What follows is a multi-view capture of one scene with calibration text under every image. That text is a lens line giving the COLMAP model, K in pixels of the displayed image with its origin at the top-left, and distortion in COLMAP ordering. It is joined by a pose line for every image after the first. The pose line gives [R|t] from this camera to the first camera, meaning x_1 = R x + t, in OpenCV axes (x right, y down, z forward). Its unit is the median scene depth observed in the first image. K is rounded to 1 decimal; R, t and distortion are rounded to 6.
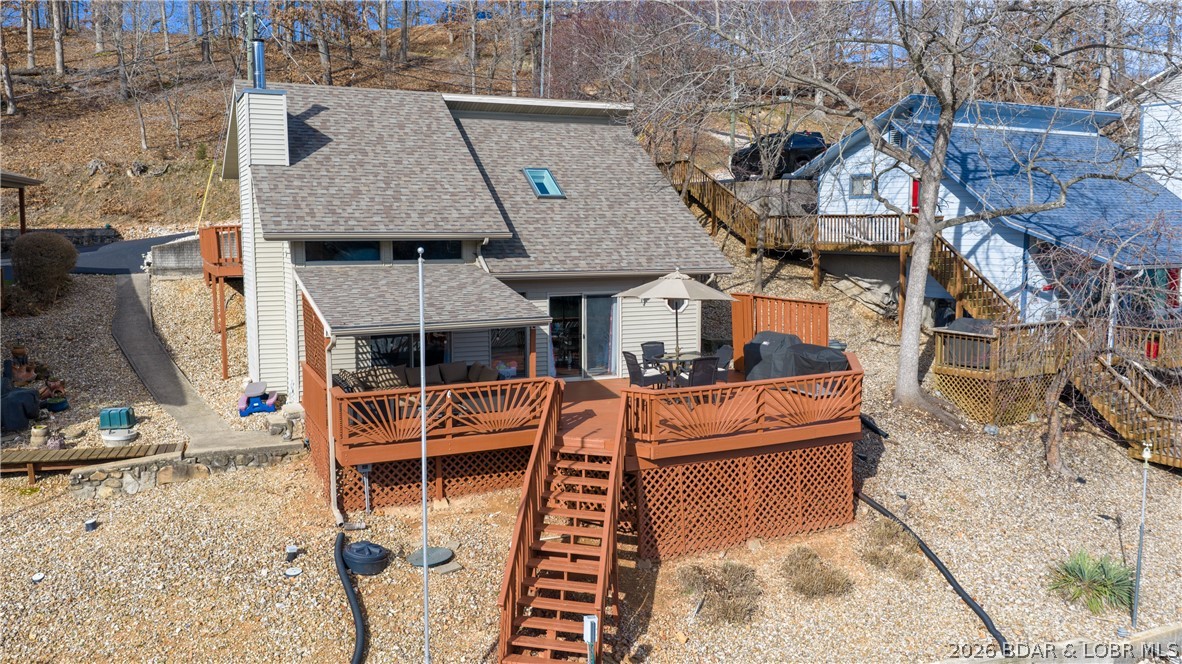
lens RADIAL K [[974.3, 0, 591.0], [0, 974.3, 332.0], [0, 0, 1]] dist [0.031337, -0.067973]
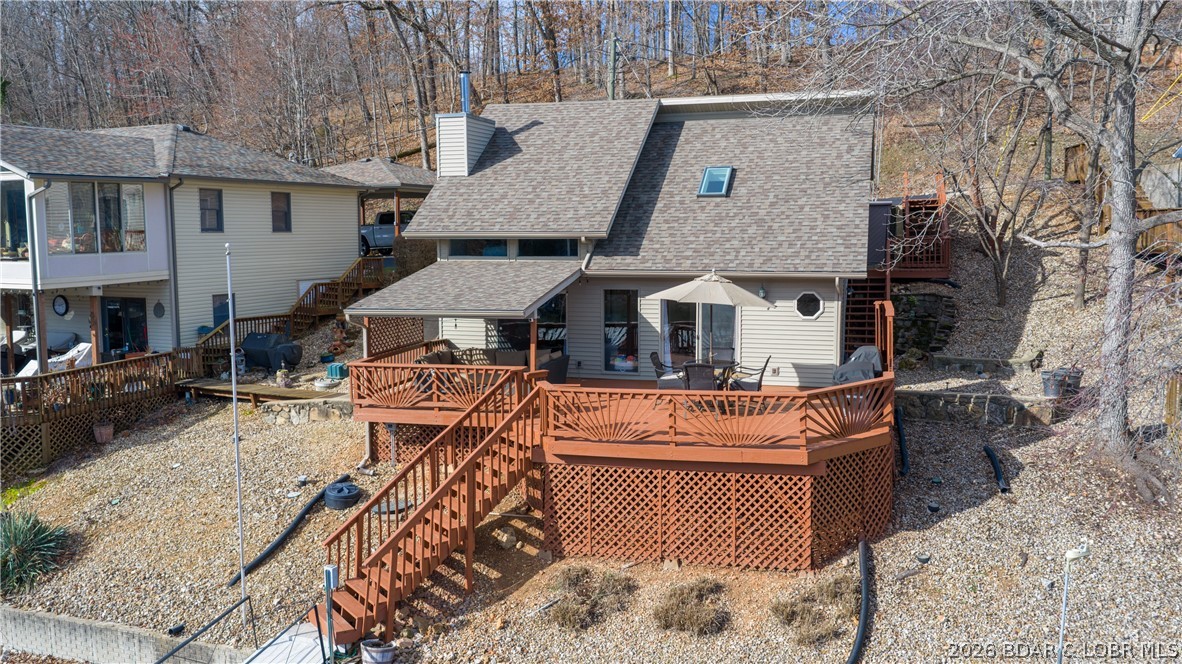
lens RADIAL K [[974.3, 0, 591.0], [0, 974.3, 332.0], [0, 0, 1]] dist [0.031337, -0.067973]
pose [[0.758118, 0.066909, -0.648676, 0.600521], [-0.065816, 0.997494, 0.025969, -0.020915], [0.648788, 0.023006, 0.760622, 0.198030]]
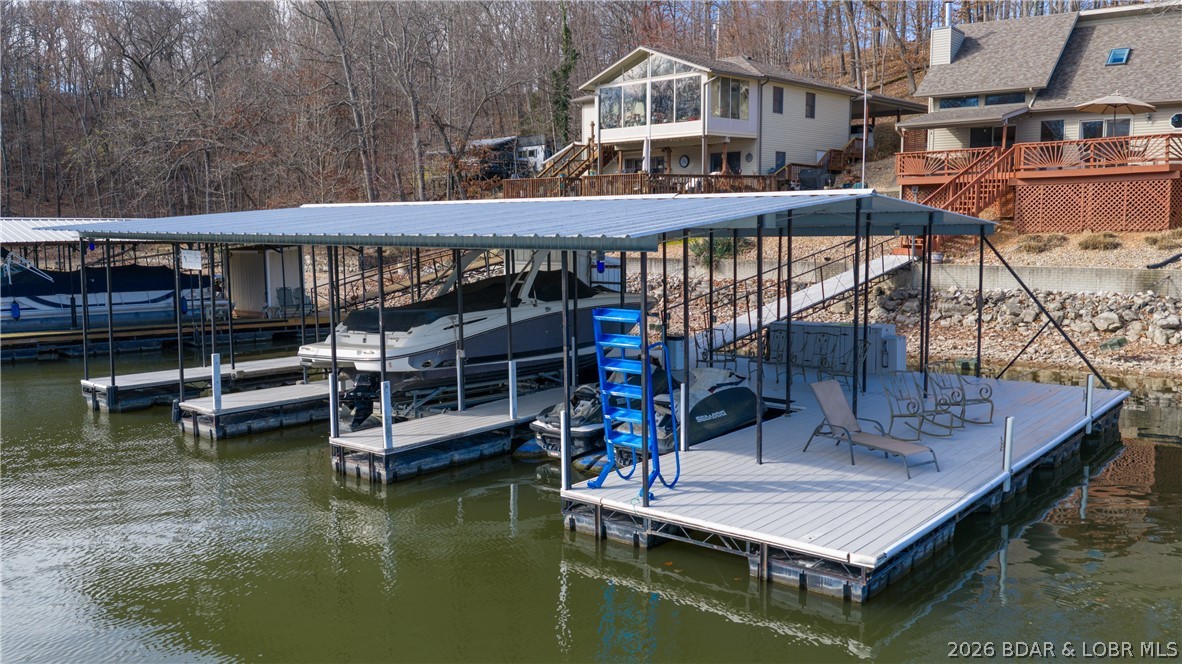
lens RADIAL K [[974.3, 0, 591.0], [0, 974.3, 332.0], [0, 0, 1]] dist [0.031337, -0.067973]
pose [[0.486132, 0.094825, -0.868725, 1.120699], [-0.090615, 0.994206, 0.057815, 0.324767], [0.869175, 0.050614, 0.491908, -0.581617]]
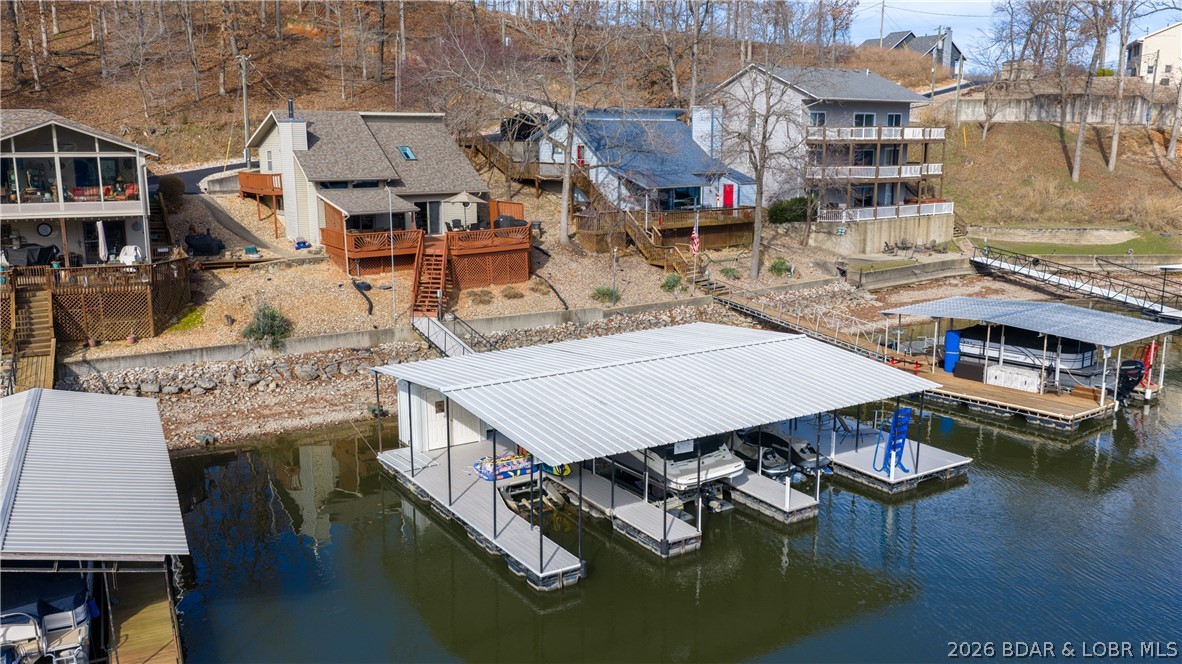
lens RADIAL K [[974.3, 0, 591.0], [0, 974.3, 332.0], [0, 0, 1]] dist [0.031337, -0.067973]
pose [[0.982023, -0.035999, 0.185295, -0.077512], [0.019379, 0.995686, 0.090739, 0.081623], [-0.187762, -0.085517, 0.978485, -1.656467]]
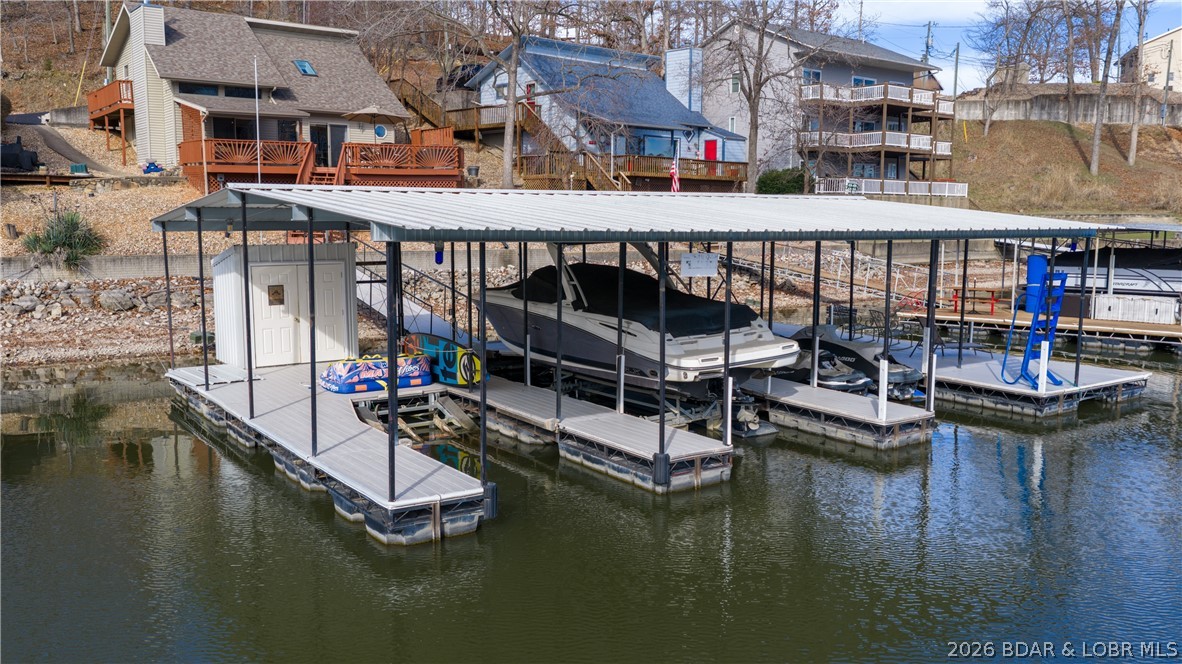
lens RADIAL K [[974.3, 0, 591.0], [0, 974.3, 332.0], [0, 0, 1]] dist [0.031337, -0.067973]
pose [[0.973927, -0.019580, 0.226016, 0.056994], [0.016487, 0.999743, 0.015567, 0.375385], [-0.226262, -0.011435, 0.973999, -1.059411]]
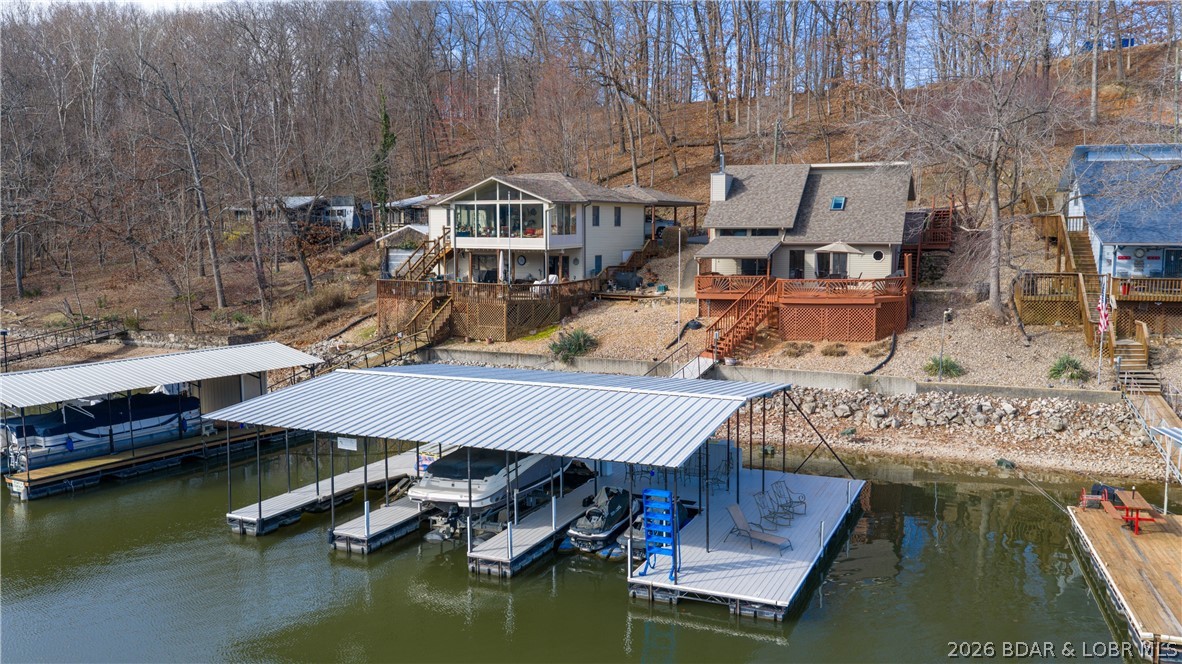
lens RADIAL K [[974.3, 0, 591.0], [0, 974.3, 332.0], [0, 0, 1]] dist [0.031337, -0.067973]
pose [[0.697885, 0.076666, -0.712095, 1.391666], [-0.075334, 0.996597, 0.033466, 0.129533], [0.712237, 0.030290, 0.701285, -1.149241]]
